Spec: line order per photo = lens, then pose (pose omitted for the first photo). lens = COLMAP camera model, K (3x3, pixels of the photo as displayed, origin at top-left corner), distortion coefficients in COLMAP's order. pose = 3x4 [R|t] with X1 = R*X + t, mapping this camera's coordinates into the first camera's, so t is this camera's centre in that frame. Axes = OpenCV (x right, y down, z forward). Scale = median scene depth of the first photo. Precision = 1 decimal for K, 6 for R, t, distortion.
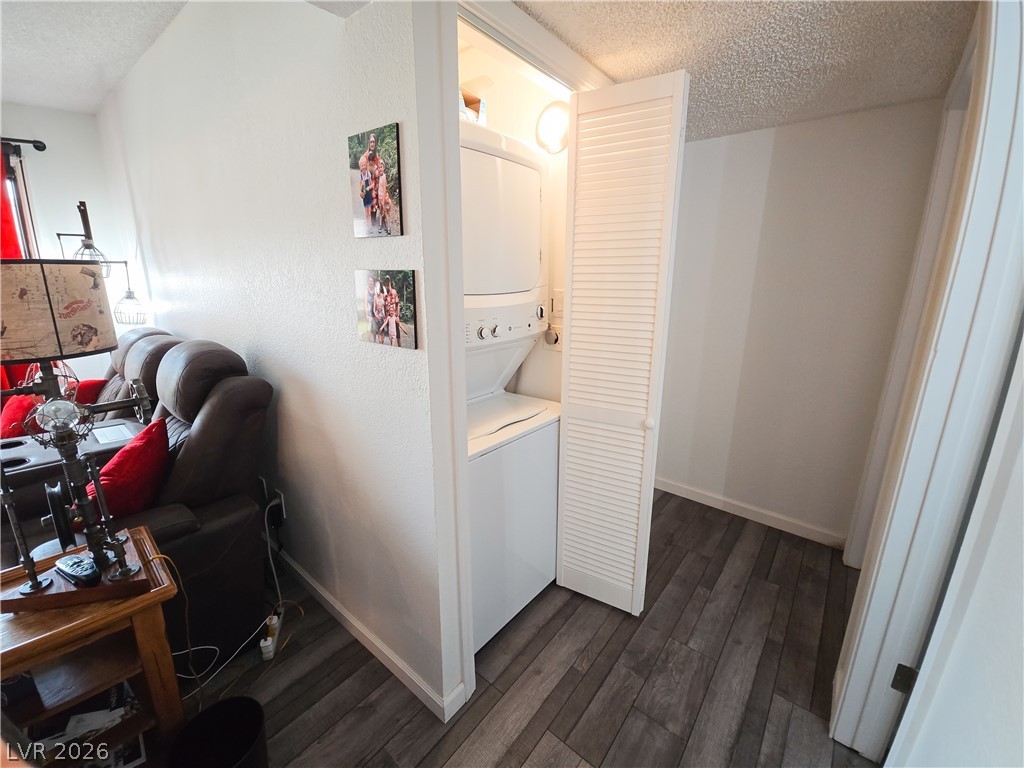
lens RADIAL K [[435.4, 0, 508.9], [0, 435.4, 378.9], [0, 0, 1]] dist [-0.006390, -0.000992]
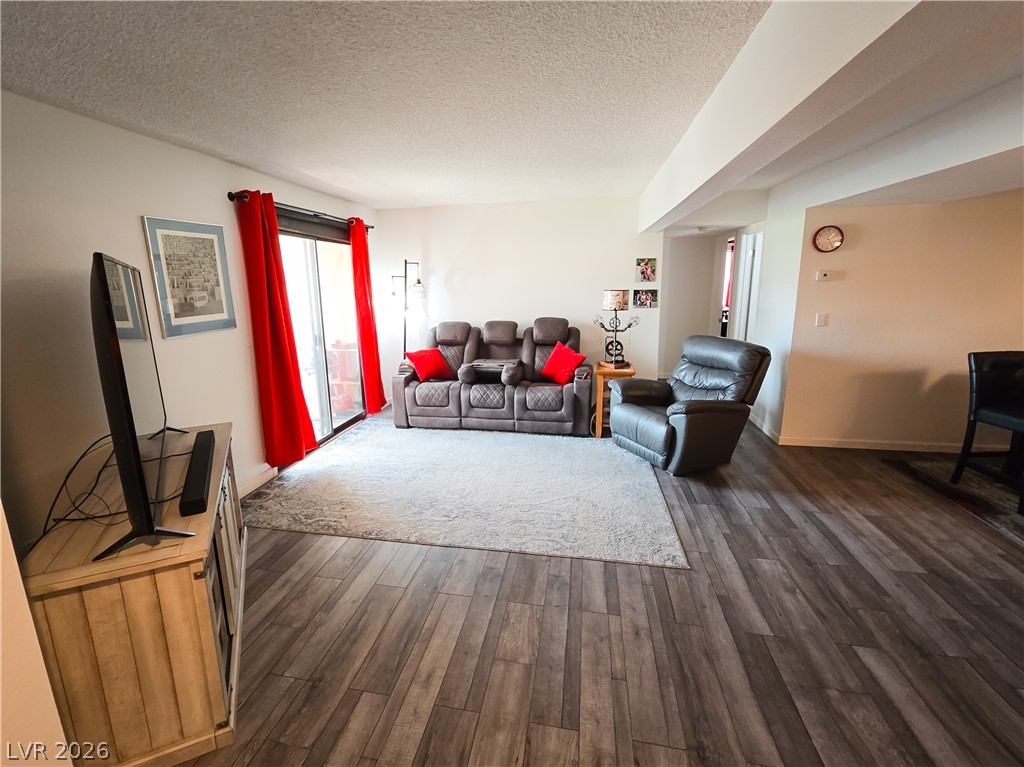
lens RADIAL K [[435.4, 0, 505.2], [0, 435.4, 373.9], [0, 0, 1]] dist [-0.006390, -0.000992]
pose [[0.863293, -0.125499, 0.488851, -2.555184], [0.144624, 0.989486, -0.001378, 0.255828], [-0.483538, 0.071889, 0.872366, -1.372730]]
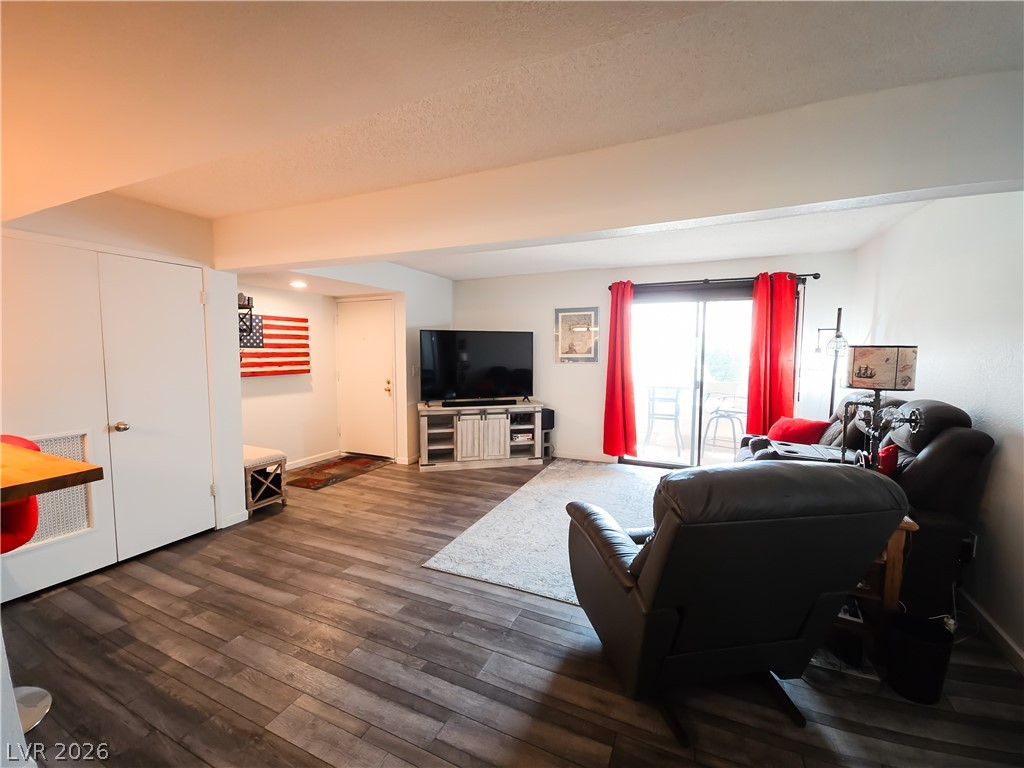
lens RADIAL K [[435.4, 0, 520.9], [0, 435.4, 380.4], [0, 0, 1]] dist [-0.006390, -0.000992]
pose [[0.311938, 0.062474, -0.948046, 0.215947], [-0.232623, 0.972487, -0.012456, 0.192750], [0.921185, 0.224423, 0.317889, -0.742838]]
